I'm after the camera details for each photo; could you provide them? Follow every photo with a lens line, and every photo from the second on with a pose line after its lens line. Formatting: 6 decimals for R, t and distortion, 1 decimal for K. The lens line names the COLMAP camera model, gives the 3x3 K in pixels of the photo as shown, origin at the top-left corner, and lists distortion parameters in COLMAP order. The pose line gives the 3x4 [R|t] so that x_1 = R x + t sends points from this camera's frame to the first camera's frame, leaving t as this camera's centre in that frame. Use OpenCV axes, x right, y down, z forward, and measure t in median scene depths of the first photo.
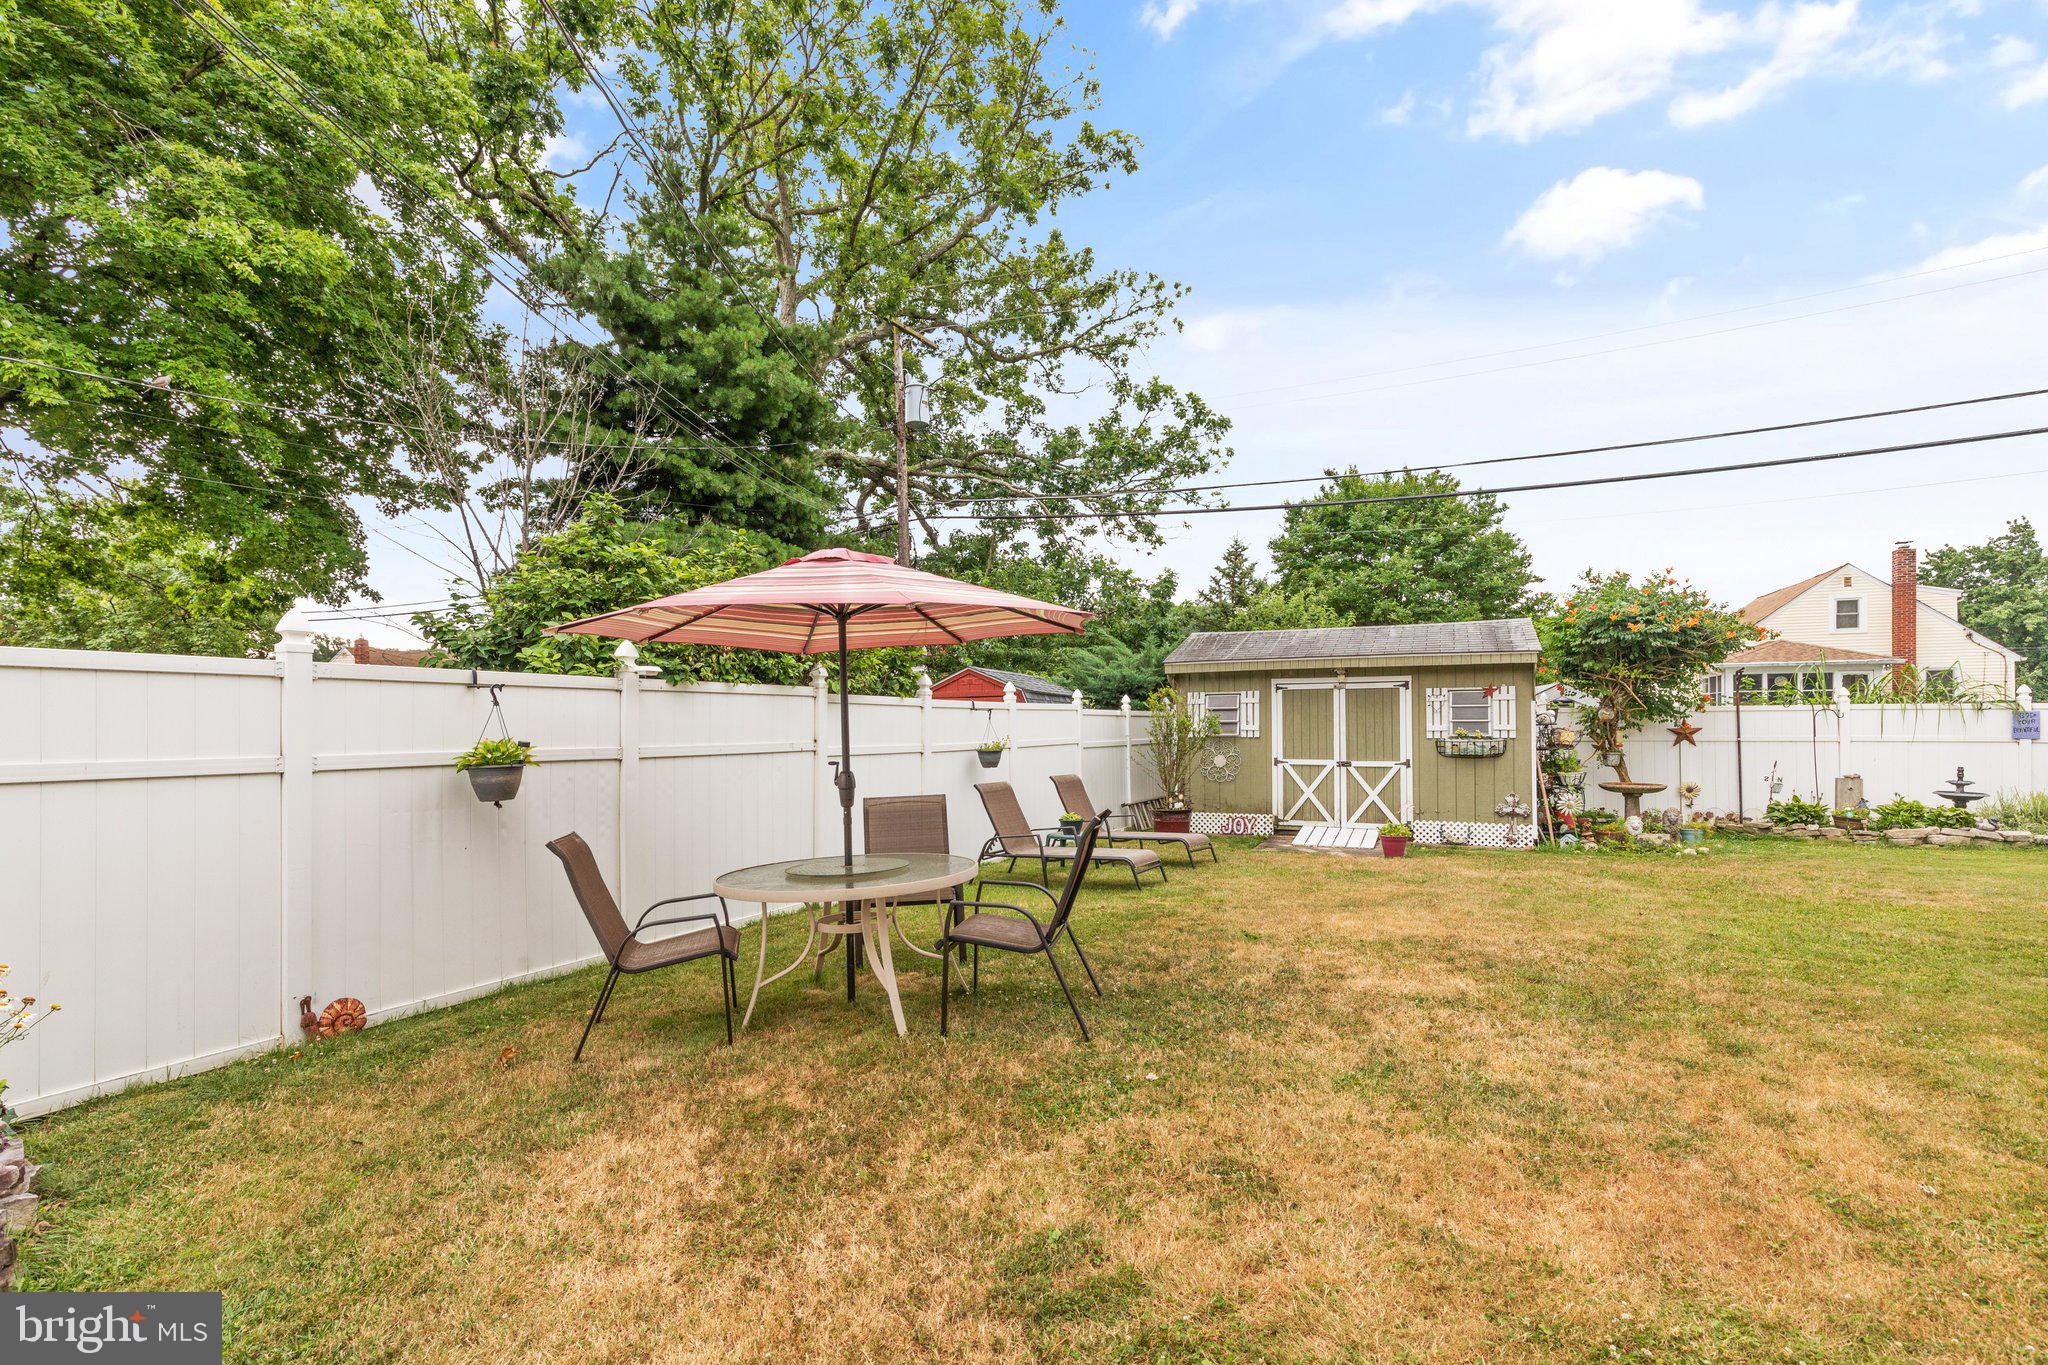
lens RADIAL K [[936.3, 0, 1048.6], [0, 936.3, 733.4], [0, 0, 1]] dist [0.001881, 0.000290]
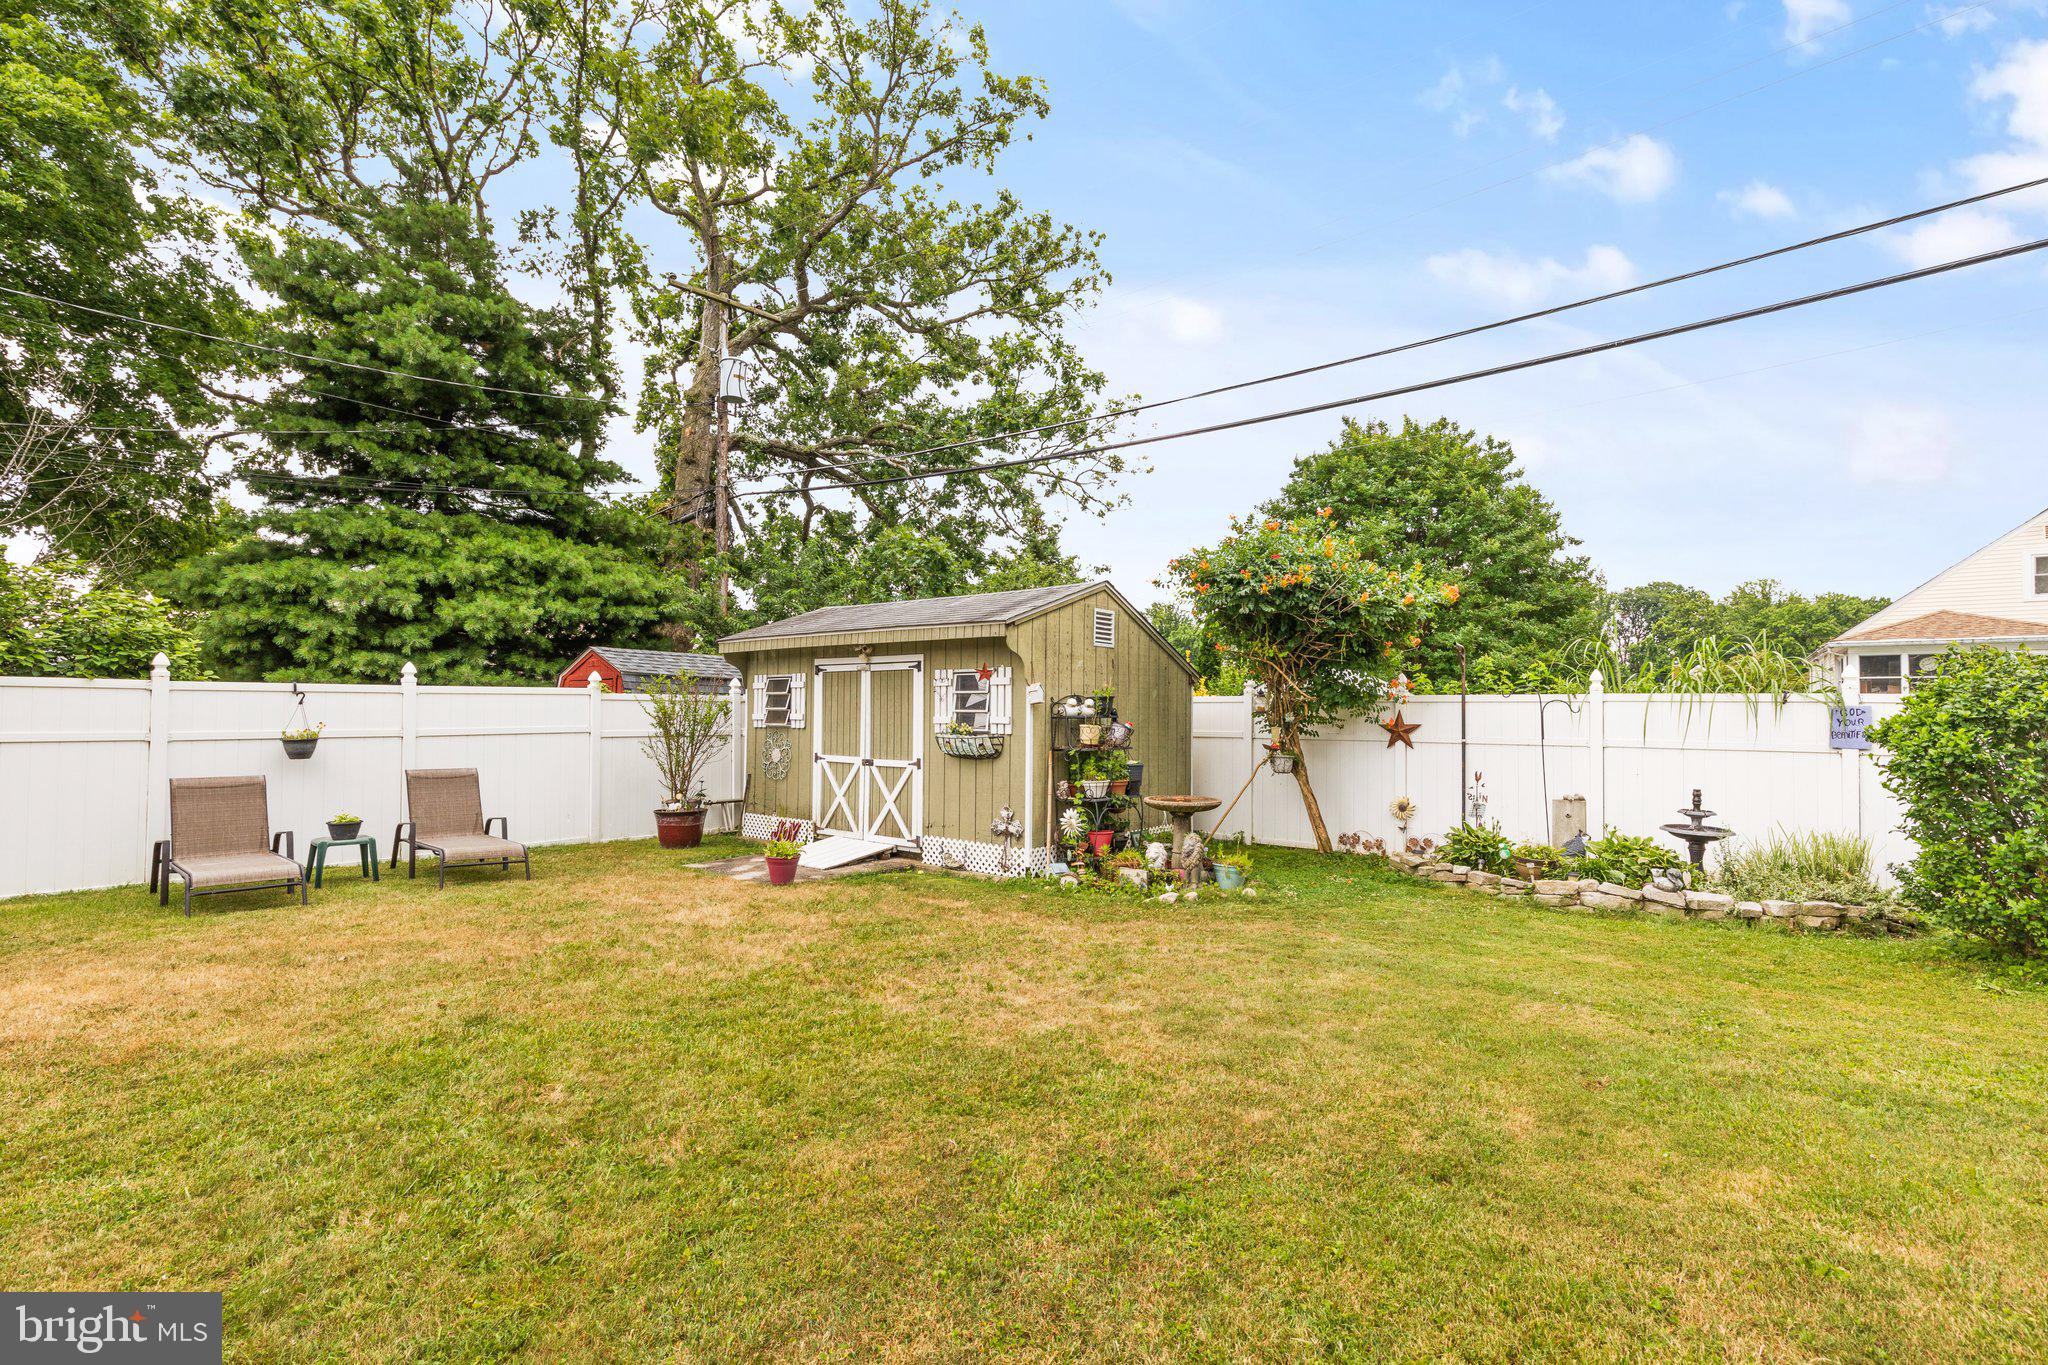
lens RADIAL K [[929.8, 0, 1025.6], [0, 929.8, 699.3], [0, 0, 1]] dist [0.003695, 0.000414]
pose [[0.971639, 0.007813, -0.236341, 0.647225], [-0.012903, 0.999717, -0.019997, -0.008036], [0.236118, 0.022480, 0.971464, 0.243305]]
